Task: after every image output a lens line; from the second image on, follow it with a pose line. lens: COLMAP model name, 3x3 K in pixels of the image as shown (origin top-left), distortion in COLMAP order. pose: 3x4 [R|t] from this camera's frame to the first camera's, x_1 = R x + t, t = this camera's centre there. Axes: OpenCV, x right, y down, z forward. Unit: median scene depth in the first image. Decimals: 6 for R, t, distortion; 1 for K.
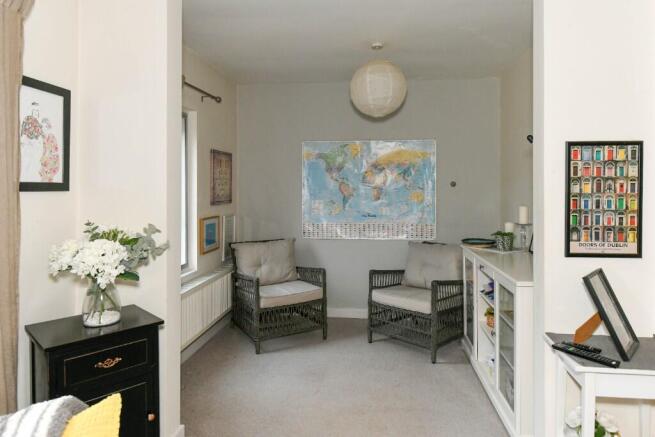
lens RADIAL K [[434.7, 0, 327.1], [0, 434.7, 187.5], [0, 0, 1]] dist [-0.001467, -0.000217]
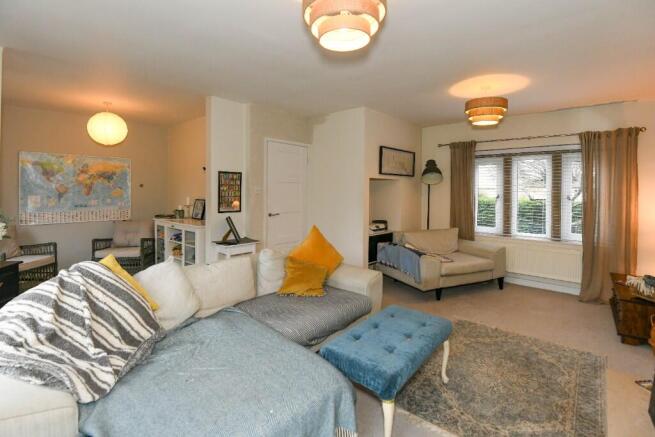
lens RADIAL K [[312.2, 0, 328.2], [0, 312.2, 195.7], [0, 0, 1]] dist [-0.002102, -0.000581]
pose [[0.576461, -0.012693, 0.817026, -0.373119], [-0.007686, 0.999751, 0.020955, 0.001312], [-0.817088, -0.018360, 0.576220, -0.396777]]
